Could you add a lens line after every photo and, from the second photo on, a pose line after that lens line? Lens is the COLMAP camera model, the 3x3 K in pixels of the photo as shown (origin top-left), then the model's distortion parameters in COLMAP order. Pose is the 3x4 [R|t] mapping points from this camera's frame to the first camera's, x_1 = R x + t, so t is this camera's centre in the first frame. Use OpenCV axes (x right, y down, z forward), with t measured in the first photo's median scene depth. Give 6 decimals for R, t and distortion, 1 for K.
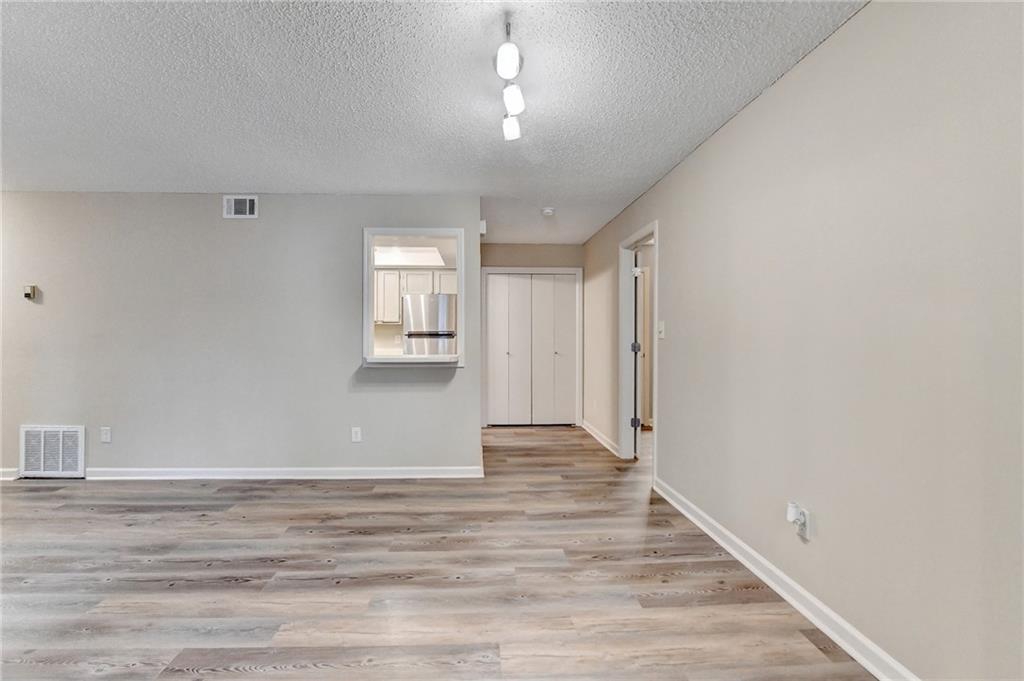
lens RADIAL K [[431.7, 0, 500.3], [0, 431.7, 328.7], [0, 0, 1]] dist [-0.011281, -0.002265]
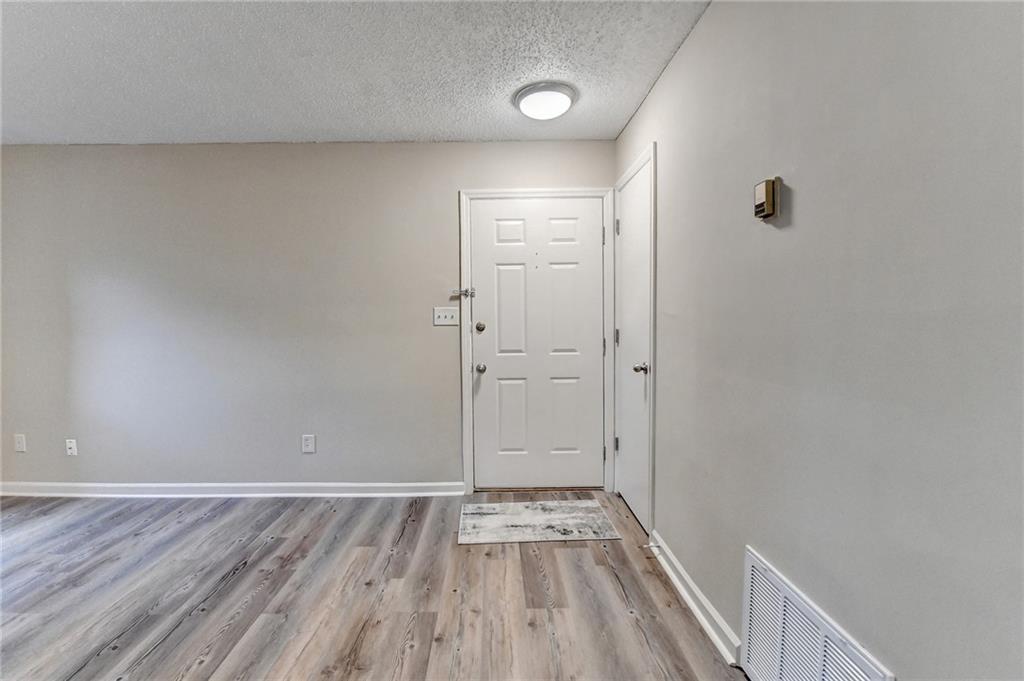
lens RADIAL K [[431.7, 0, 493.2], [0, 431.7, 331.9], [0, 0, 1]] dist [-0.011281, -0.002265]
pose [[-0.043945, 0.031480, -0.998538, -0.711793], [0.024070, 0.999247, 0.030443, 0.010382], [0.998744, -0.022697, -0.044670, 0.765773]]
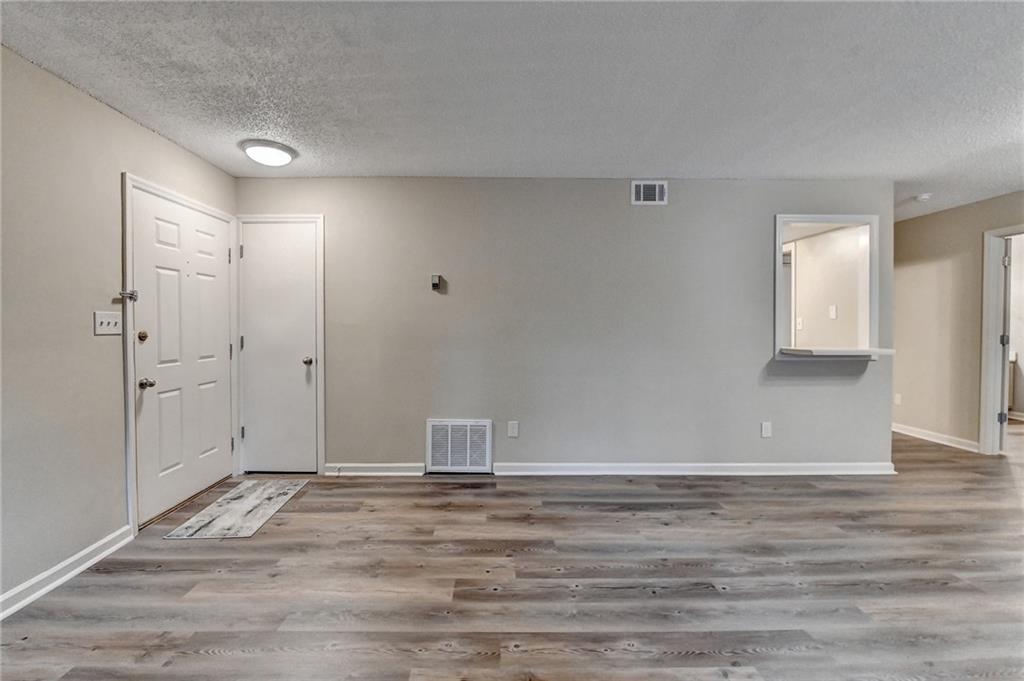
lens RADIAL K [[431.7, 0, 498.0], [0, 431.7, 333.9], [0, 0, 1]] dist [-0.011281, -0.002265]
pose [[0.999368, 0.001233, -0.035537, -0.918303], [-0.000034, 0.999431, 0.033722, -0.002140], [0.035558, -0.033699, 0.998799, 0.020804]]
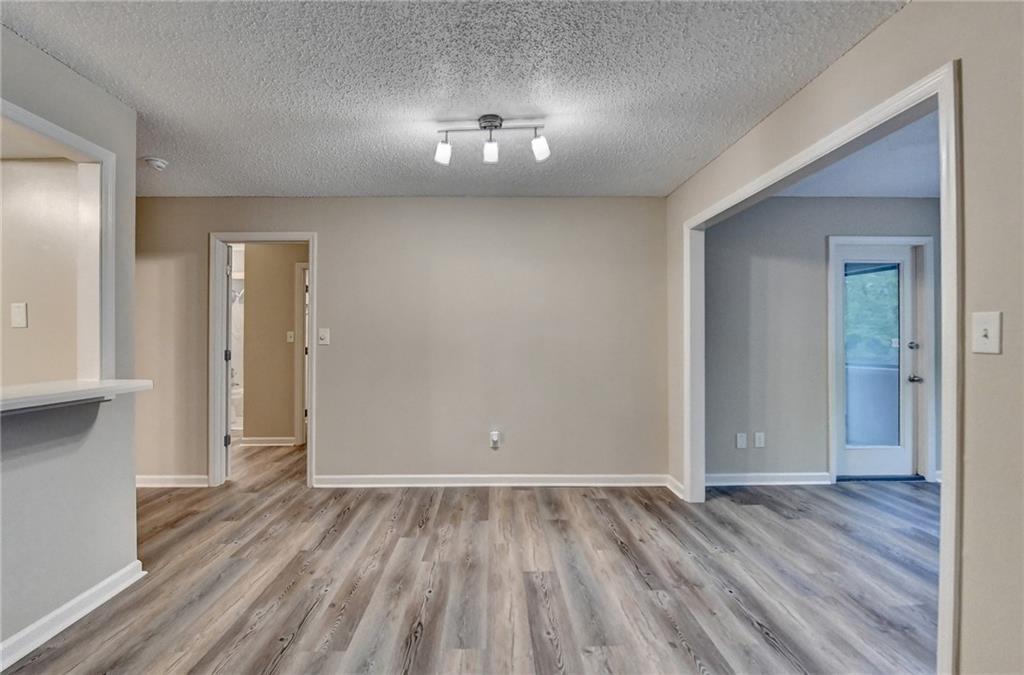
lens RADIAL K [[431.7, 0, 495.3], [0, 431.7, 336.4], [0, 0, 1]] dist [-0.011281, -0.002265]
pose [[0.037342, 0.006712, 0.999280, -0.639763], [-0.013921, 0.999884, -0.006196, 0.003068], [-0.999206, -0.013680, 0.037431, 0.492974]]
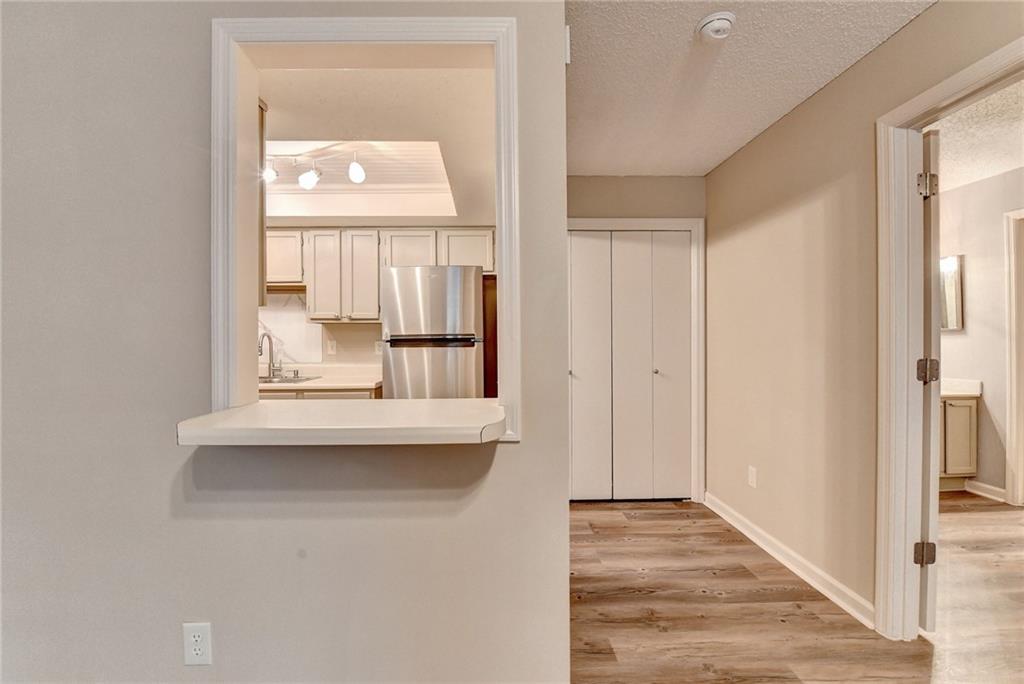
lens RADIAL K [[429.6, 0, 501.2], [0, 429.6, 342.0], [0, 0, 1]] dist [-0.016001, -0.000714]
pose [[0.999655, -0.004953, -0.025801, -0.090379], [0.005501, 0.999760, 0.021222, 0.006551], [0.025690, -0.021356, 0.999442, 0.695031]]
